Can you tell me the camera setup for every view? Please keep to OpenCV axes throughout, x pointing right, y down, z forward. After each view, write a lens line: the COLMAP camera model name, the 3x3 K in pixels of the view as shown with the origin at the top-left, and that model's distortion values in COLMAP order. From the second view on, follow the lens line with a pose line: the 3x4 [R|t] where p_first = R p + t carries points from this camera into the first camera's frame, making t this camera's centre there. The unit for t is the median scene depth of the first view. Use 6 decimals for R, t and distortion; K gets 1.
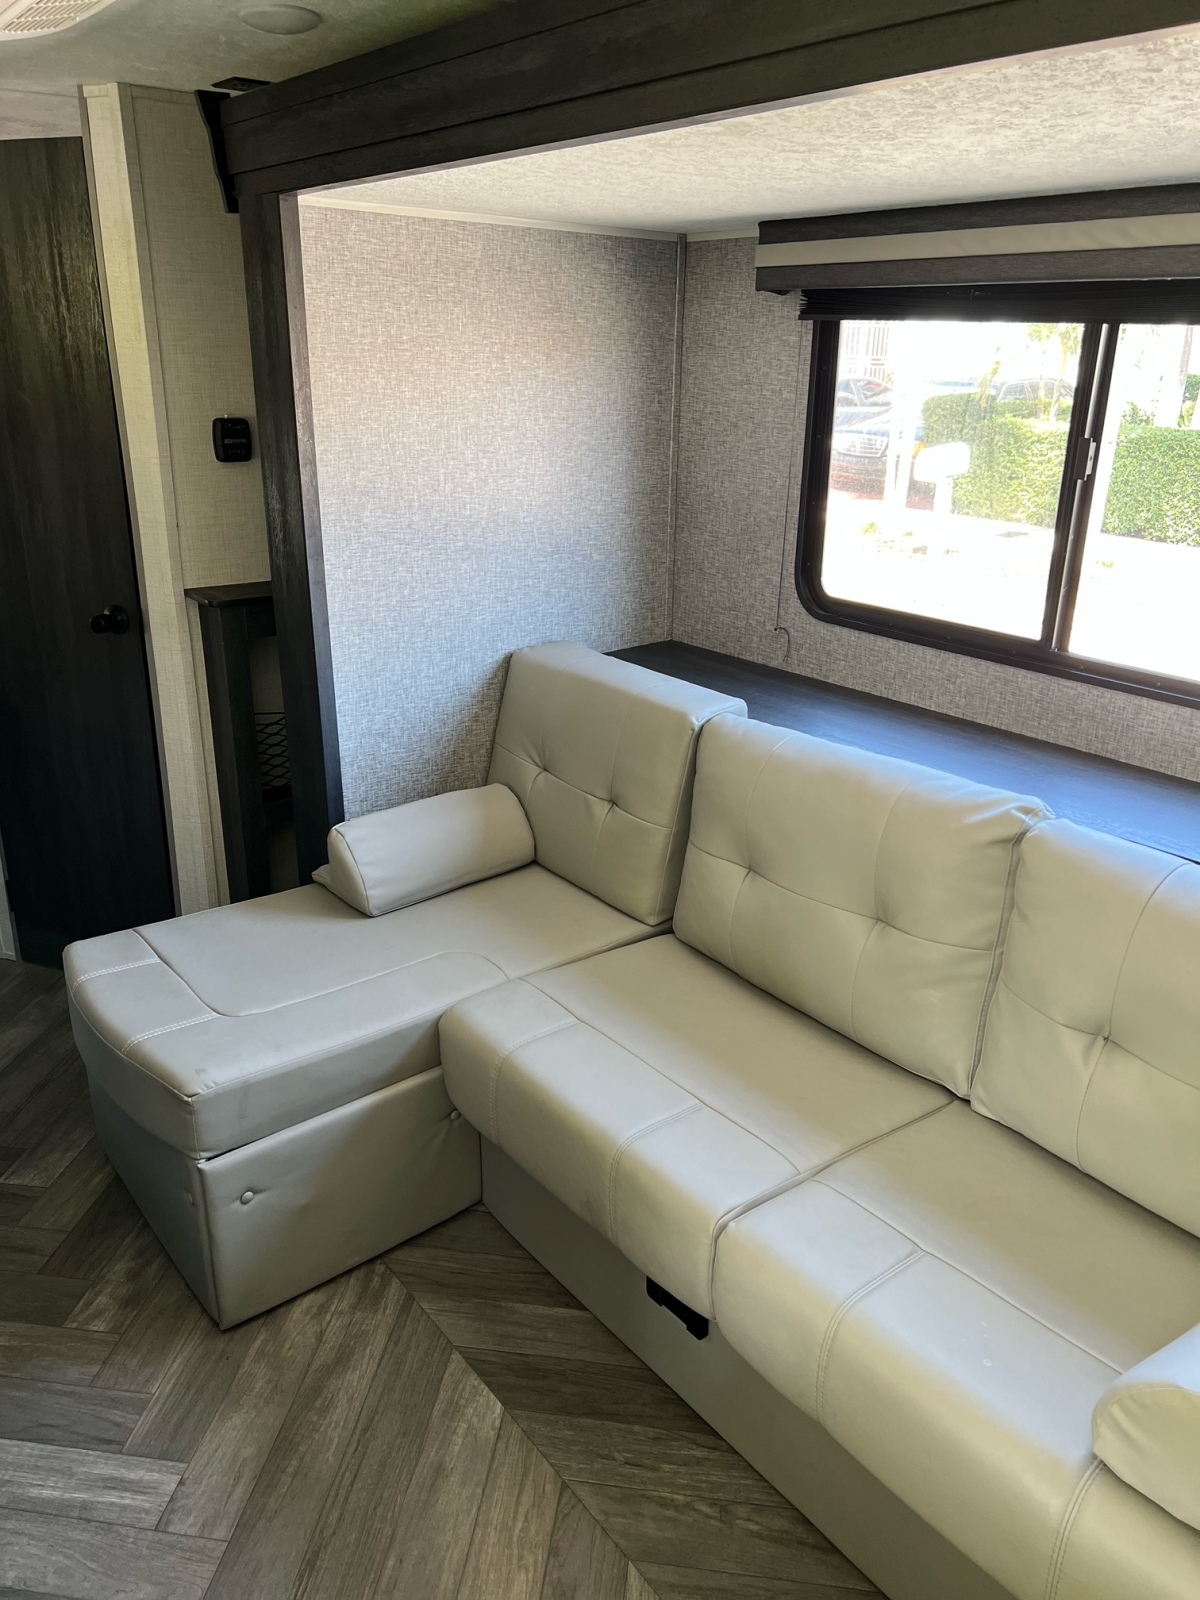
lens RADIAL K [[1202.2, 0, 600.4], [0, 1202.2, 801.9], [0, 0, 1]] dist [0.005908, -0.026868]
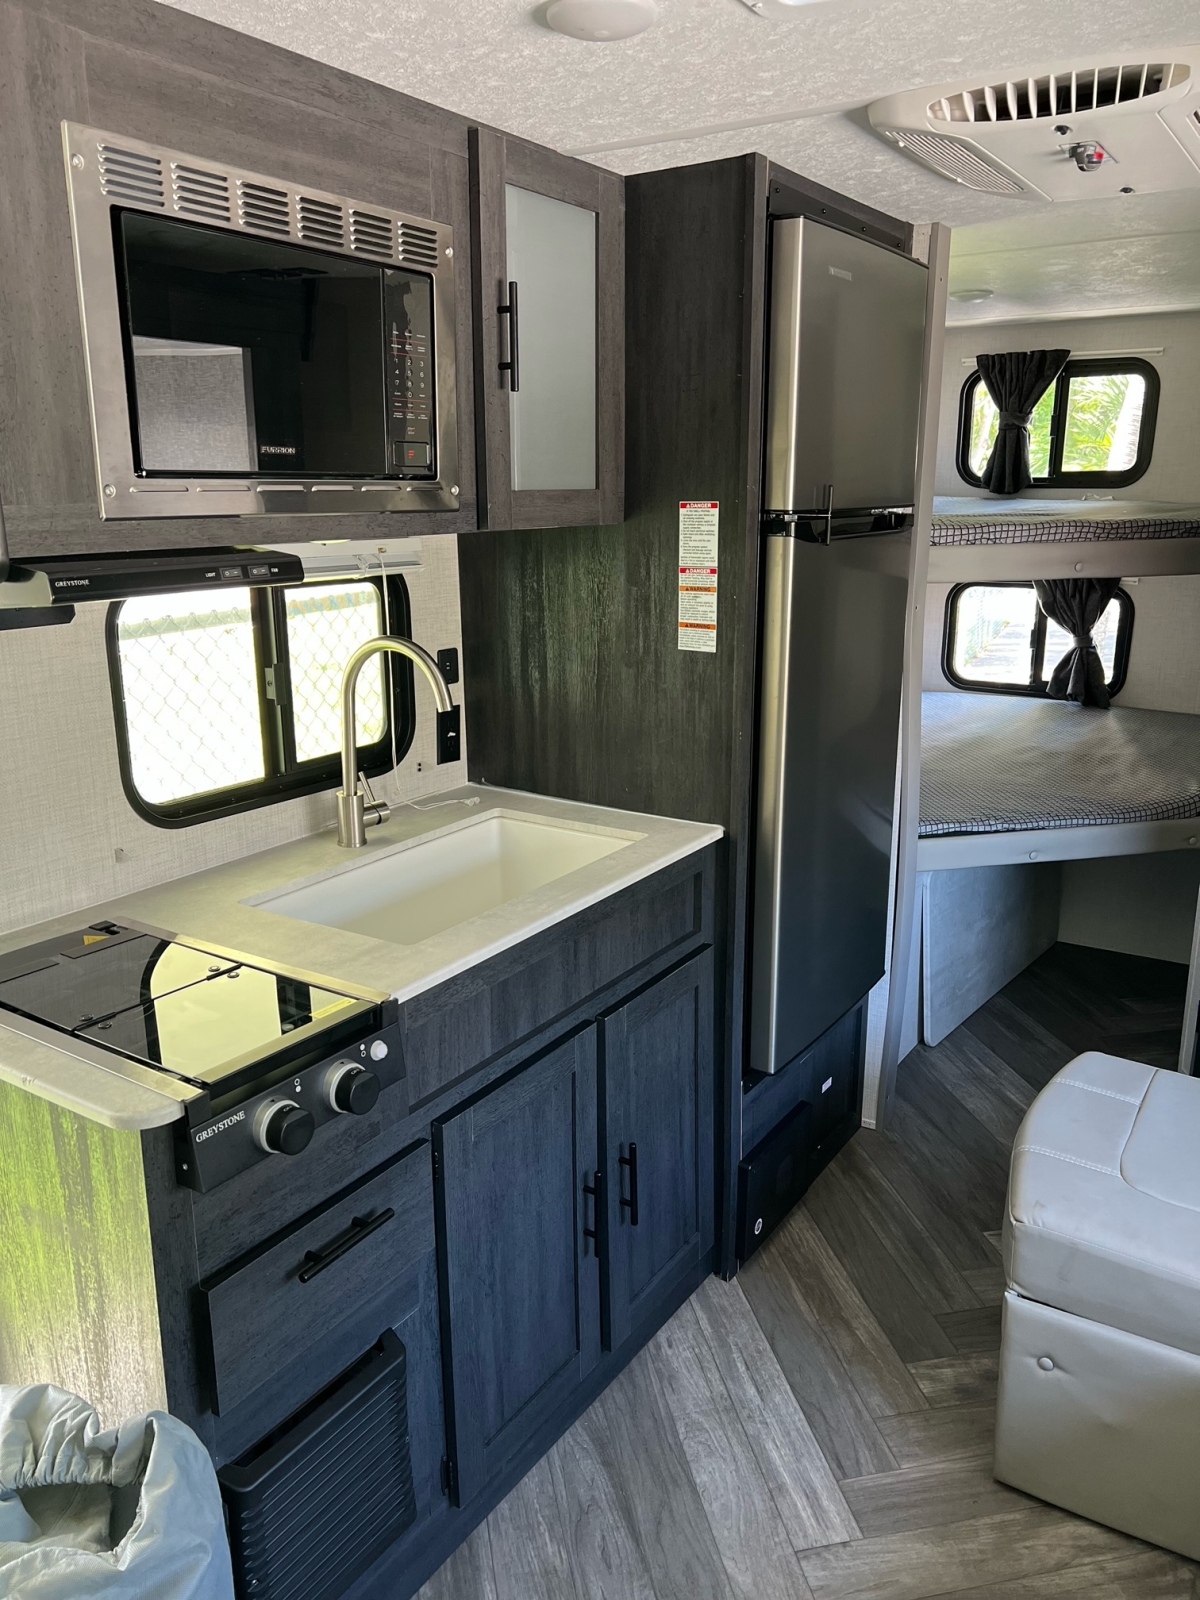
lens RADIAL K [[1202.2, 0, 600.2], [0, 1202.2, 795.6], [0, 0, 1]] dist [0.005908, -0.026868]
pose [[0.322707, 0.230052, -0.918116, 0.353900], [-0.329283, 0.936706, 0.118971, -0.078061], [0.887374, 0.263927, 0.378034, 0.246056]]
